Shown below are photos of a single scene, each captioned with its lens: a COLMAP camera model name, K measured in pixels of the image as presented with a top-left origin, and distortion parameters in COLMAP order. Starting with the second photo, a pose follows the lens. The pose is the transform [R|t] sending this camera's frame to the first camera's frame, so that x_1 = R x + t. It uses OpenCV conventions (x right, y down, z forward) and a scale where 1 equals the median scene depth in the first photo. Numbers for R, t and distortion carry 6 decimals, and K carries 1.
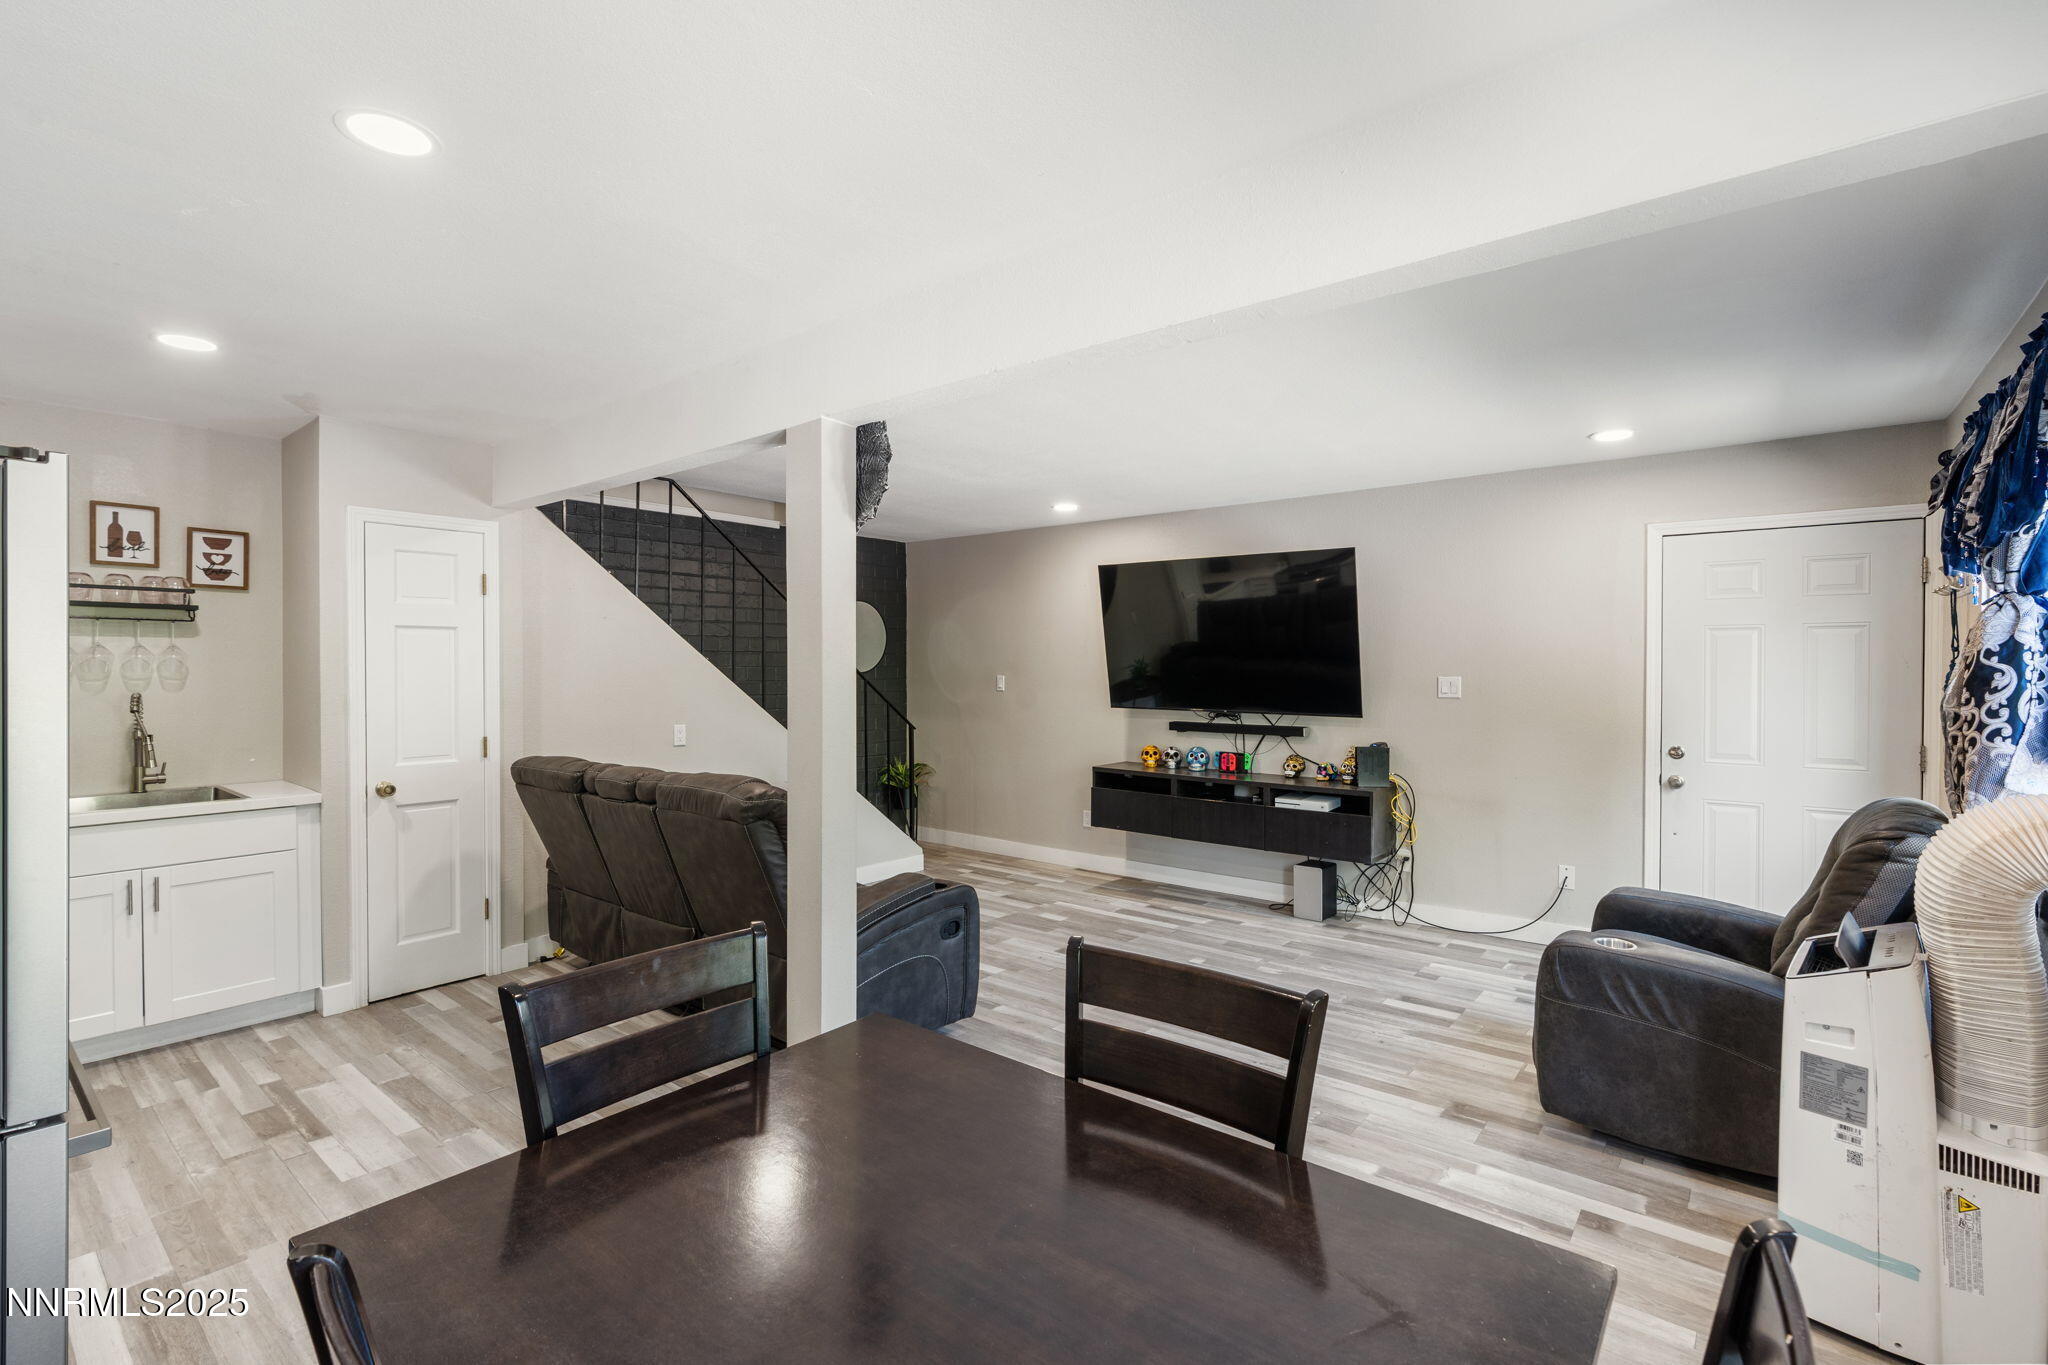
lens RADIAL K [[922.9, 0, 1034.2], [0, 922.9, 677.4], [0, 0, 1]] dist [-0.013623, 0.005217]
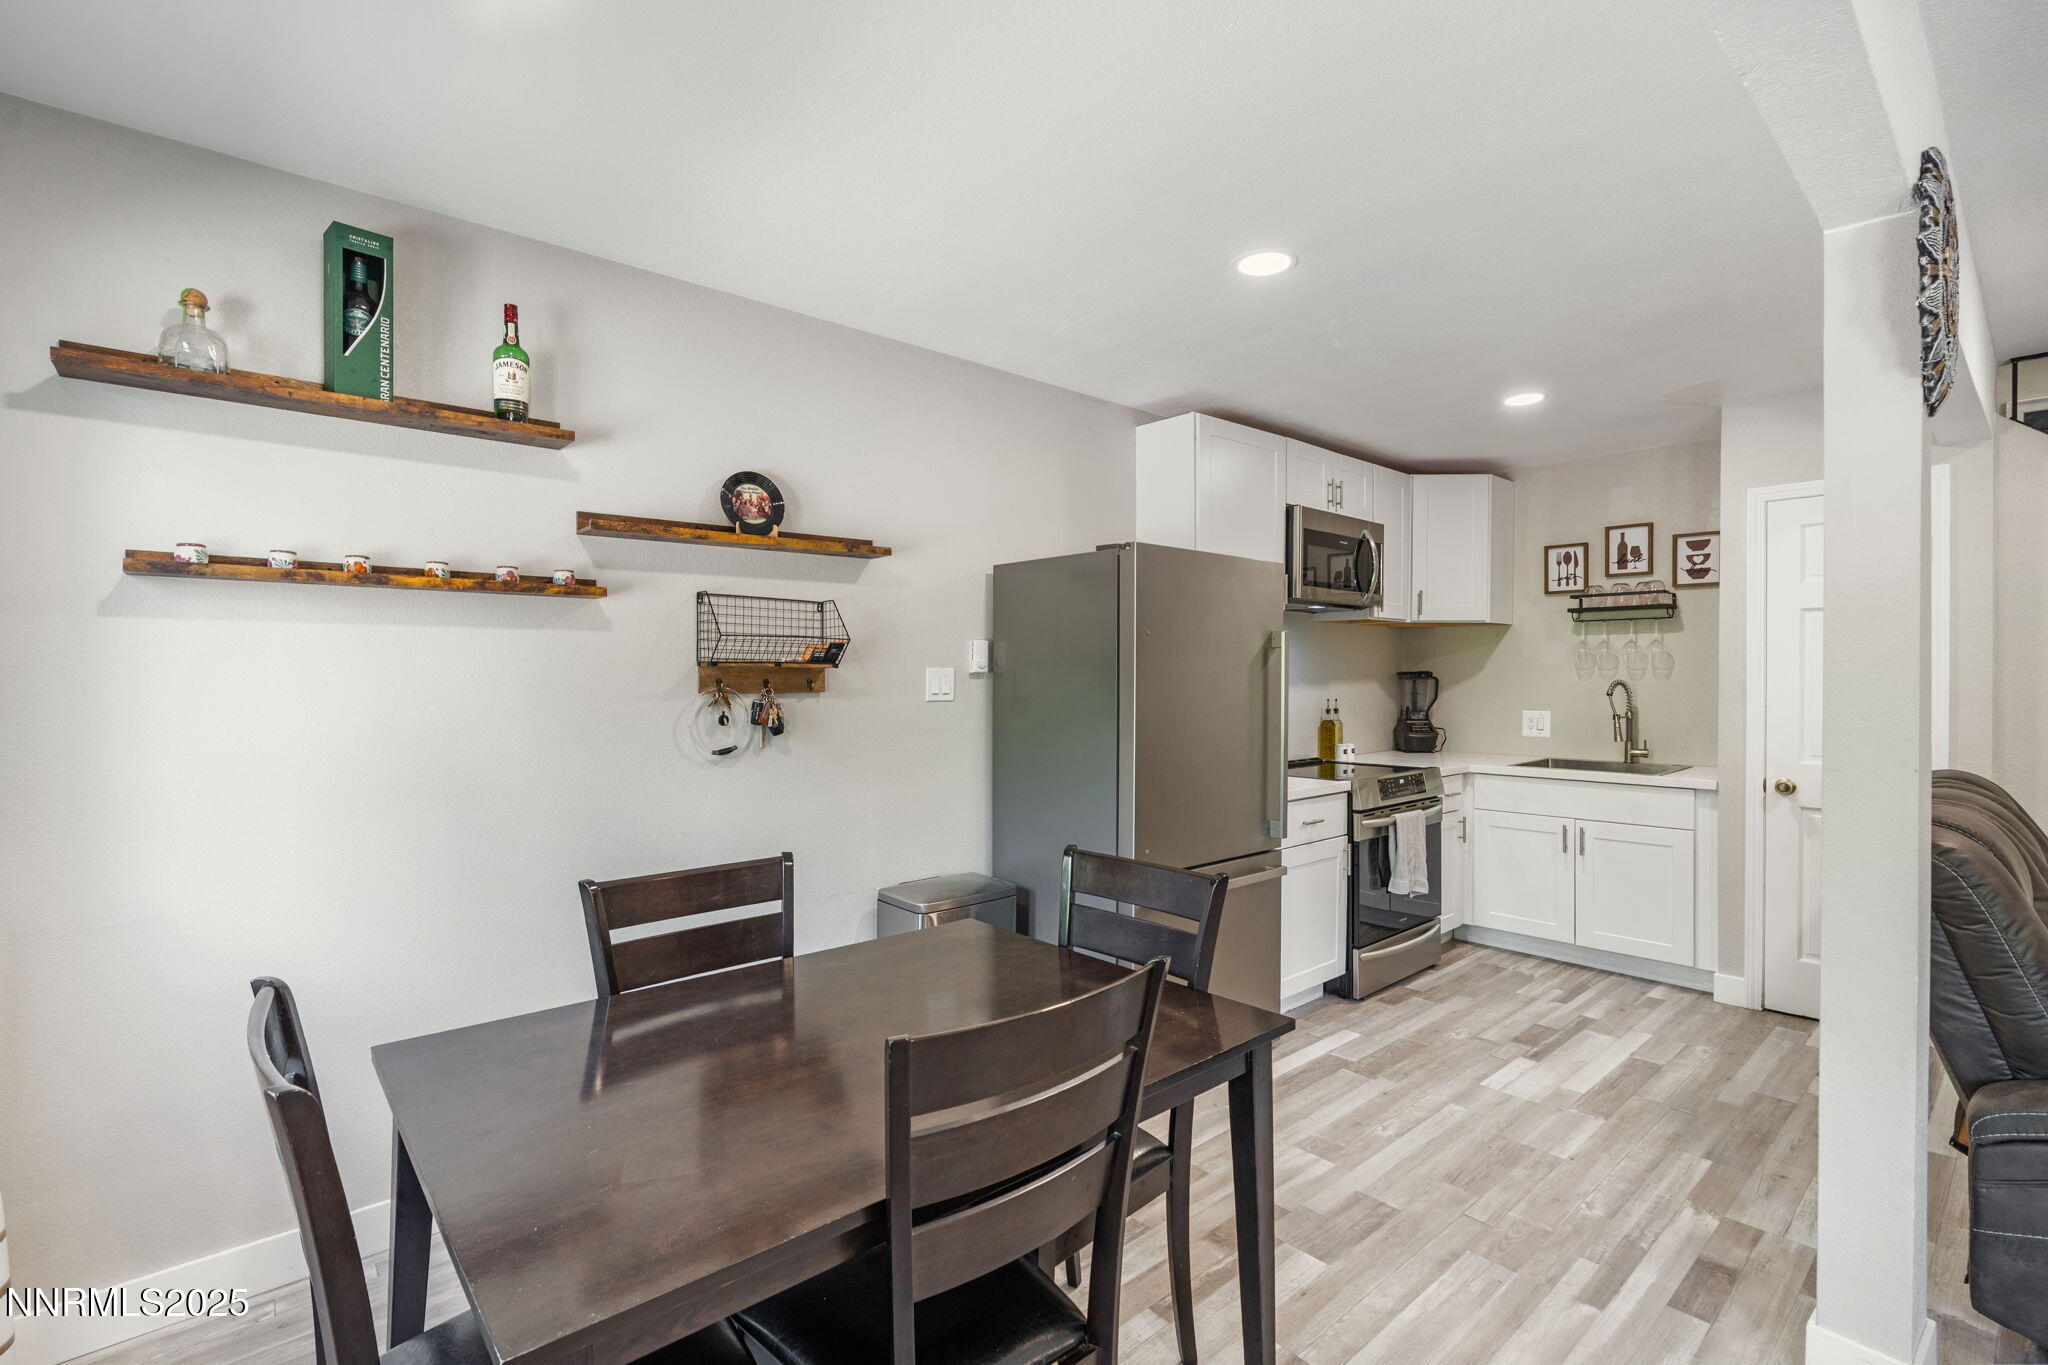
lens RADIAL K [[922.9, 0, 1021.8], [0, 922.9, 693.7], [0, 0, 1]] dist [-0.013623, 0.005217]
pose [[-0.176362, 0.018674, -0.984148, 0.334386], [-0.007957, 0.999760, 0.020396, 0.015554], [0.984293, 0.011428, -0.176171, 0.401962]]
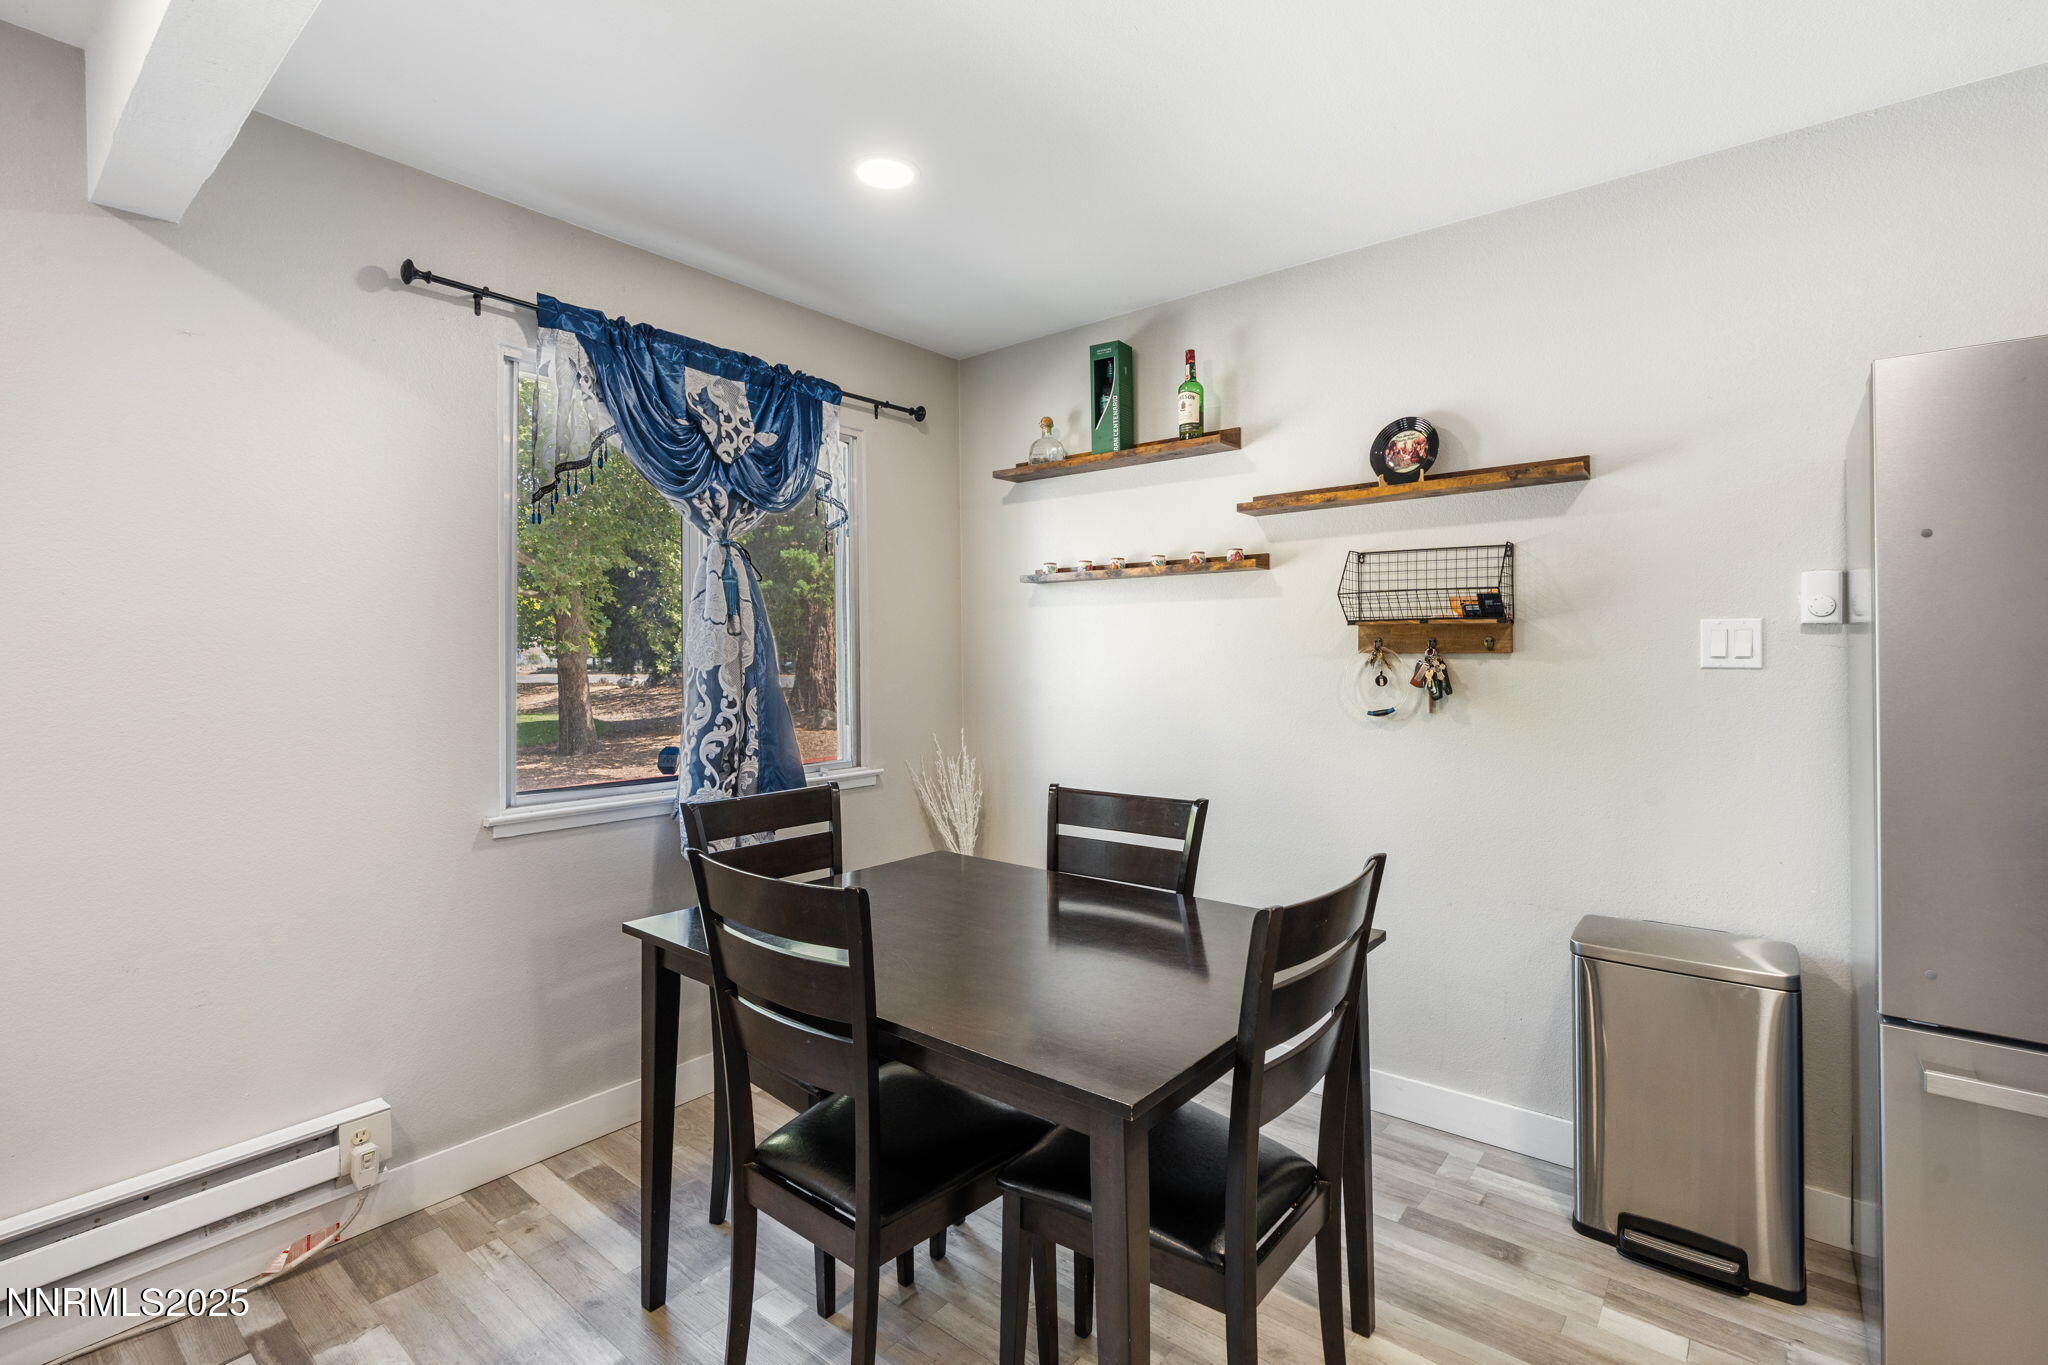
lens RADIAL K [[922.9, 0, 1030.6], [0, 922.9, 644.7], [0, 0, 1]] dist [-0.013623, 0.005217]
pose [[-0.999995, 0.003053, -0.001036, -0.045332], [0.003054, 0.999994, -0.001299, 0.025077], [0.001032, -0.001302, -0.999999, 0.724869]]
